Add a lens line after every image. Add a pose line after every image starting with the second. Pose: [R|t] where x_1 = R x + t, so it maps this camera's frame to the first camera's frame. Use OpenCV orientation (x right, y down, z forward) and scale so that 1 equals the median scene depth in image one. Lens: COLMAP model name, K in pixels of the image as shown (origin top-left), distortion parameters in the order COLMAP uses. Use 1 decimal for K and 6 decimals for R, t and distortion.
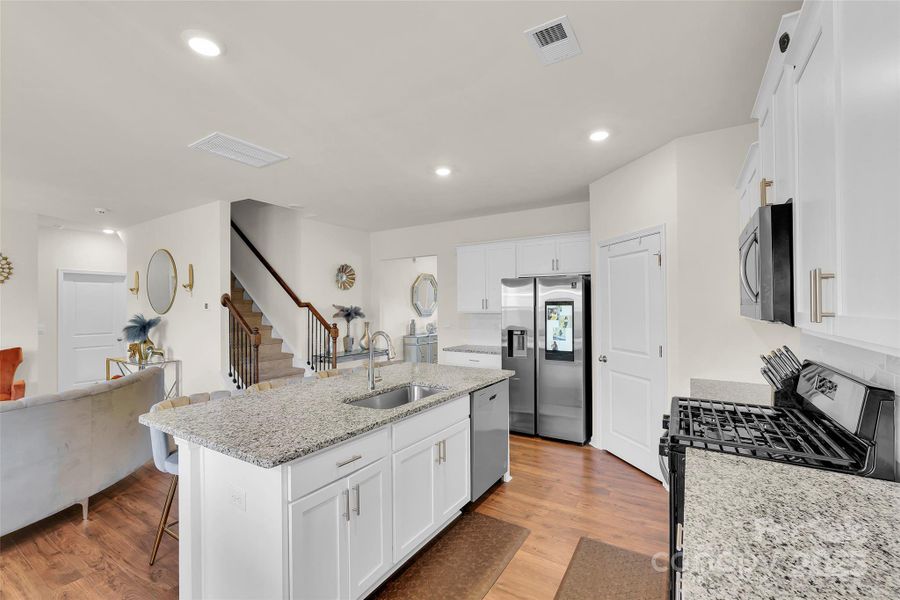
lens RADIAL K [[382.9, 0, 450.0], [0, 382.9, 300.0], [0, 0, 1]] dist [0.001009, 0.000101]
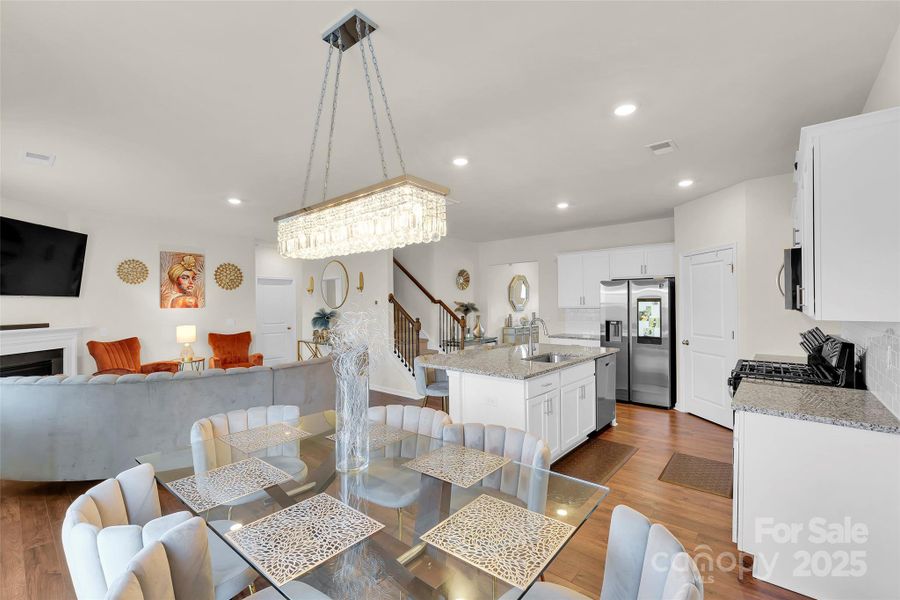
lens RADIAL K [[385.6, 0, 450.0], [0, 385.6, 300.0], [0, 0, 1]] dist [-0.002268, -0.000047]
pose [[0.989265, -0.002457, -0.146109, -0.182824], [0.003751, 0.999956, 0.008585, -0.004913], [0.146082, -0.009041, 0.989231, -0.373194]]
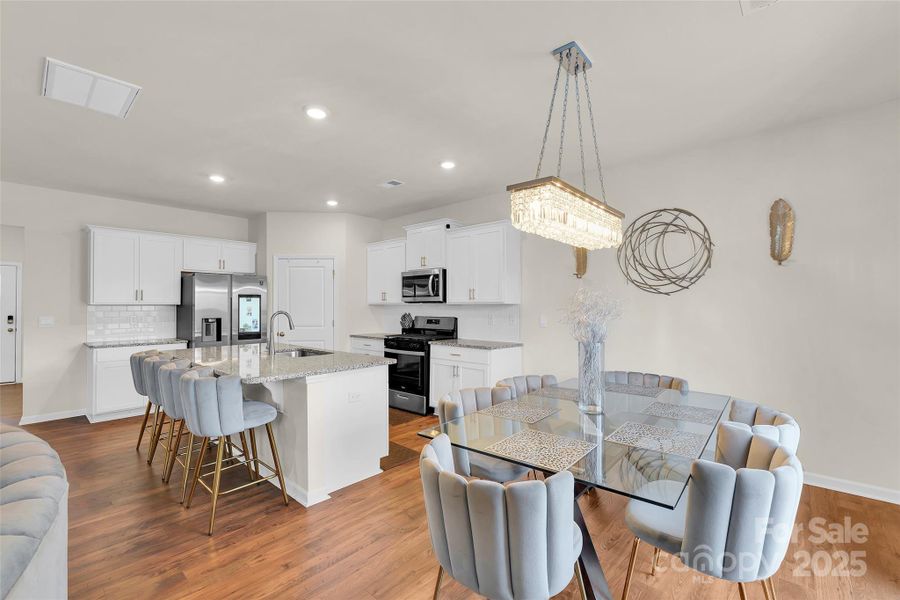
lens RADIAL K [[391.4, 0, 447.7], [0, 391.4, 300.8], [0, 0, 1]] dist [-0.001455, 0.000114]
pose [[0.163024, 0.018348, 0.986451, -0.880797], [-0.012694, 0.999783, -0.016498, 0.035911], [-0.986540, -0.009832, 0.163222, 0.105101]]
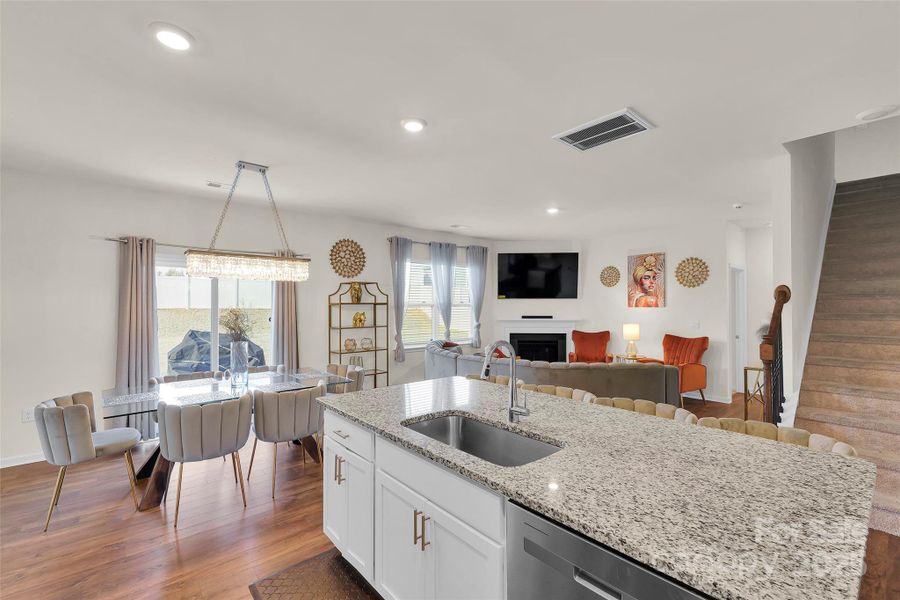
lens RADIAL K [[394.8, 0, 454.4], [0, 394.8, 302.0], [0, 0, 1]] dist [-0.000517, 0.000132]
pose [[-0.274365, -0.001459, -0.961624, 0.318701], [0.019785, 0.999779, -0.007162, 0.009849], [0.961422, -0.020990, -0.274275, 0.658882]]
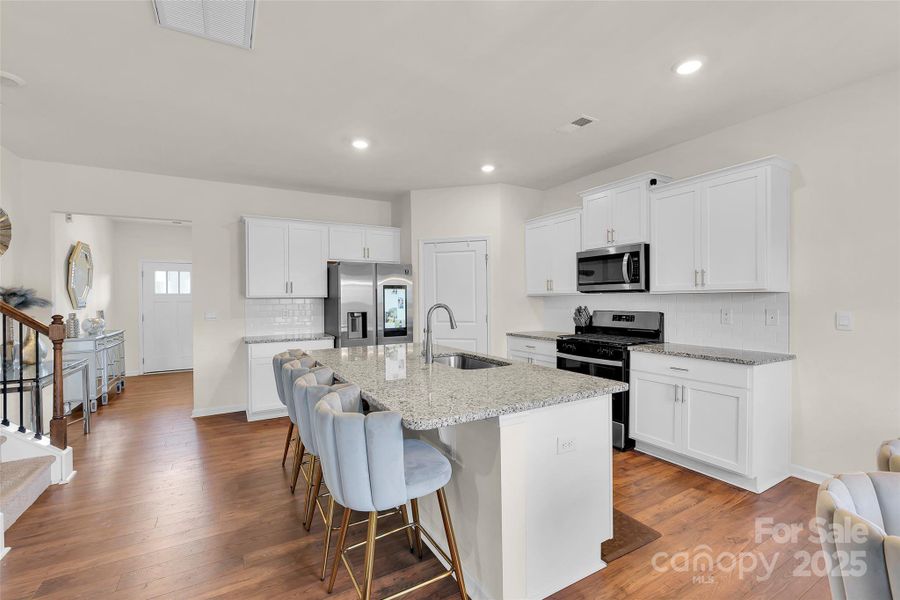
lens RADIAL K [[391.4, 0, 447.7], [0, 391.4, 300.8], [0, 0, 1]] dist [-0.001455, 0.000114]
pose [[0.461869, -0.000791, 0.886948, -0.654495], [-0.006815, 0.999967, 0.004441, 0.040937], [-0.886922, -0.008096, 0.461849, 0.296648]]
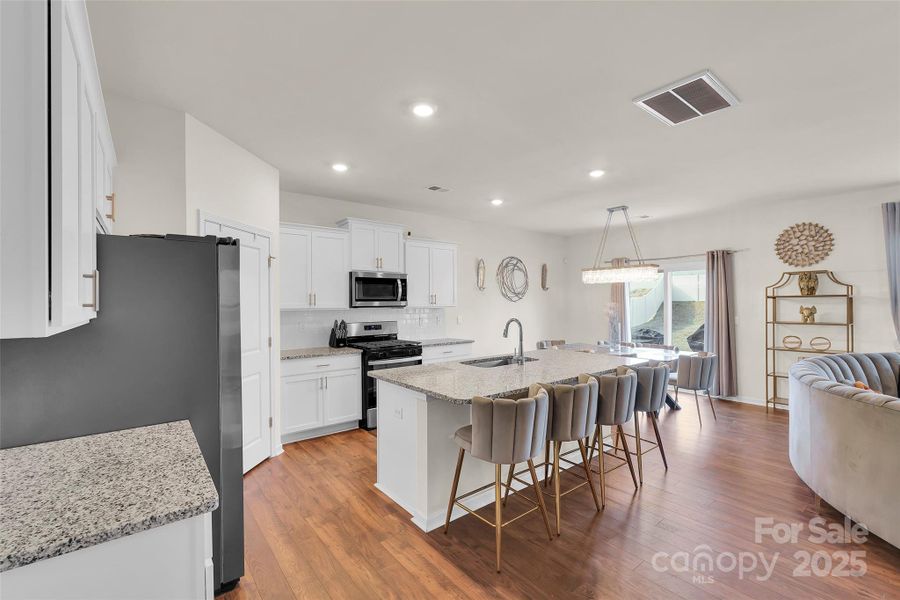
lens RADIAL K [[391.4, 0, 447.7], [0, 391.4, 300.8], [0, 0, 1]] dist [-0.001455, 0.000114]
pose [[-0.943700, 0.012431, 0.330568, -0.252219], [0.006997, 0.999820, -0.017623, 0.025185], [-0.330728, -0.014318, -0.943617, 1.389647]]
